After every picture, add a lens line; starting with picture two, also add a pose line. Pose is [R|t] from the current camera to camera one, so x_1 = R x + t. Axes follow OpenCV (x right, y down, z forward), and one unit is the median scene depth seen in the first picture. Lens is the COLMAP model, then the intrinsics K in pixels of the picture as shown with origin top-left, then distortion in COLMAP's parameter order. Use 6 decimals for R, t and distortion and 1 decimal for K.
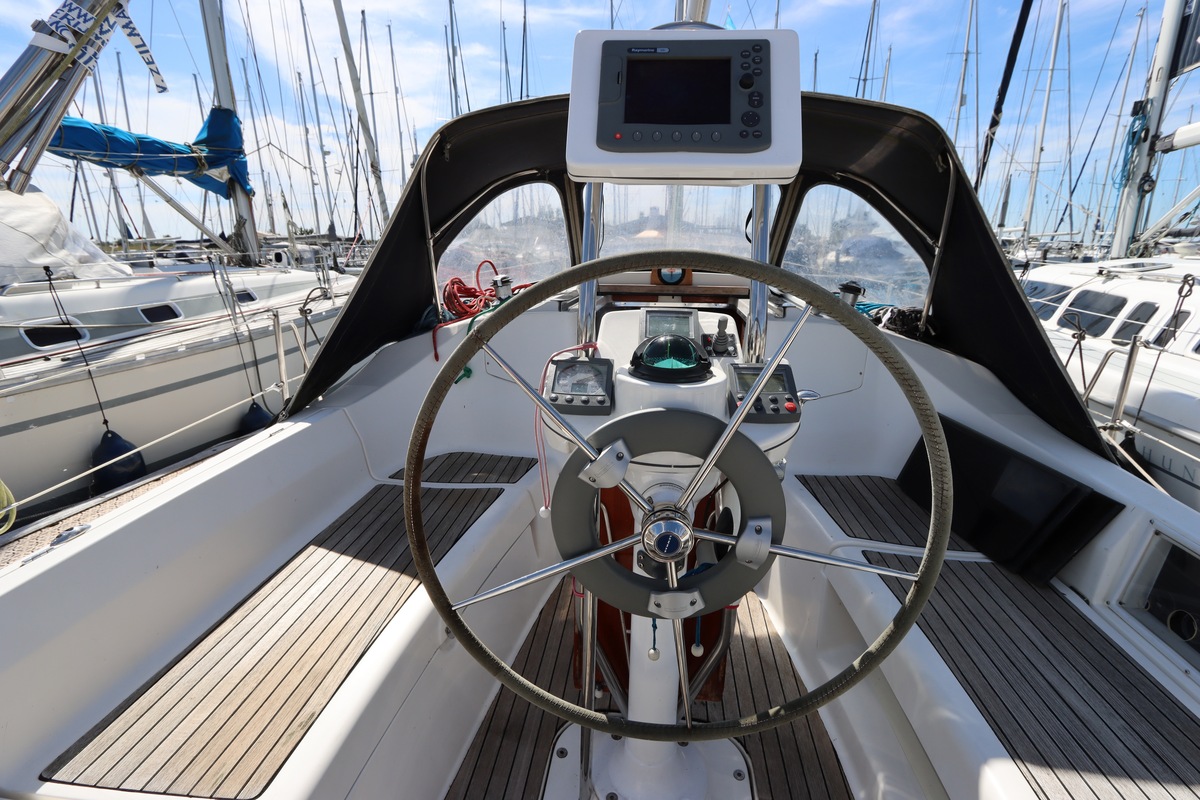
lens RADIAL K [[569.6, 0, 593.3], [0, 569.6, 385.4], [0, 0, 1]] dist [-0.007331, -0.000252]
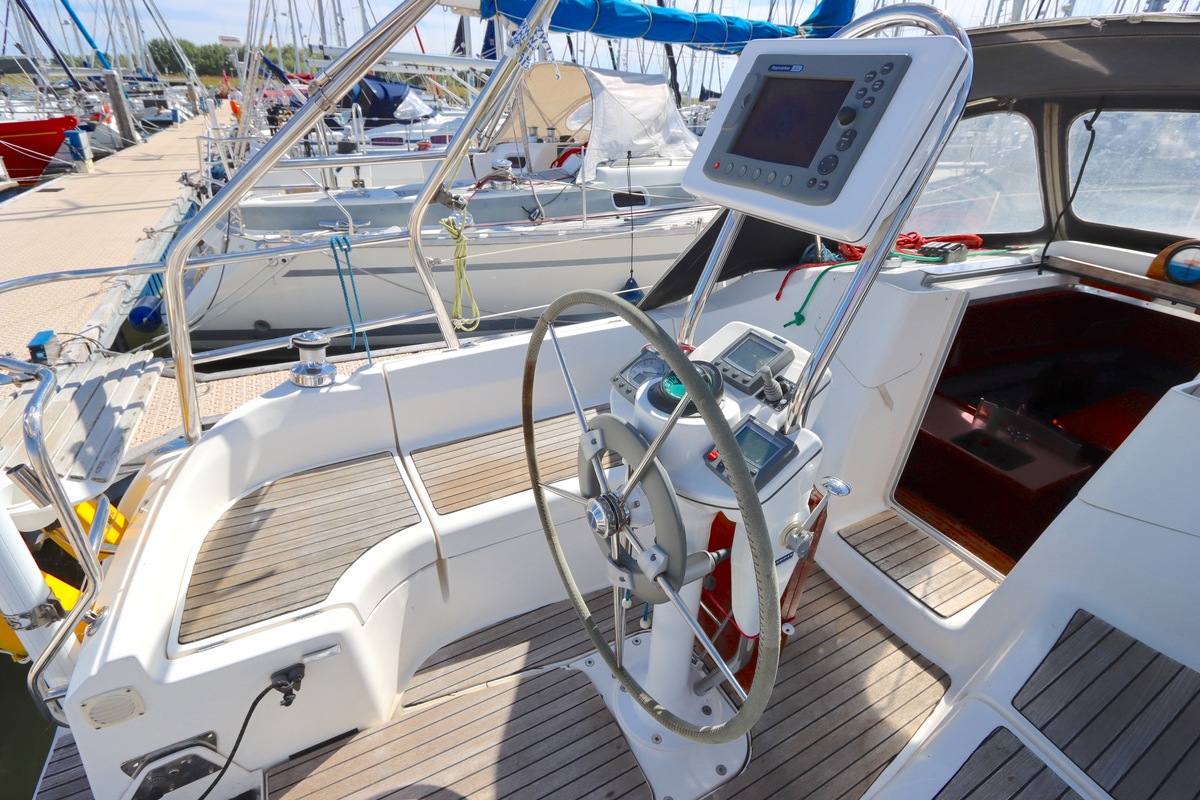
lens RADIAL K [[571.8, 0, 623.2], [0, 571.8, 398.6], [0, 0, 1]] dist [-0.001868, -0.000098]
pose [[0.591772, 0.403595, -0.697794, 0.301074], [-0.238880, 0.914555, 0.326381, -0.128436], [0.769897, -0.026454, 0.637619, 0.090816]]
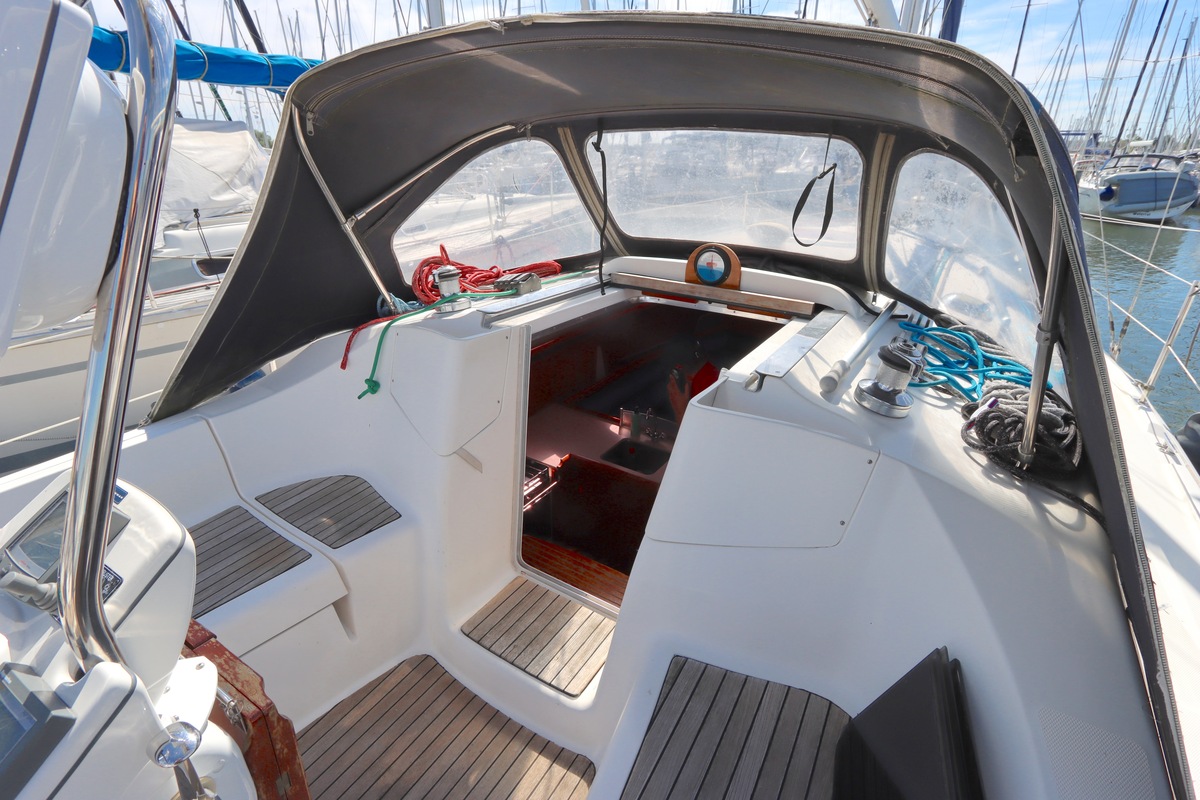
lens RADIAL K [[560.8, 0, 603.8], [0, 560.8, 396.8], [0, 0, 1]] dist [-0.004843, 0.000046]
pose [[0.903563, 0.178305, -0.389590, 0.351355], [-0.110051, 0.975369, 0.191164, -0.174315], [0.414080, -0.129854, 0.900930, 0.323404]]
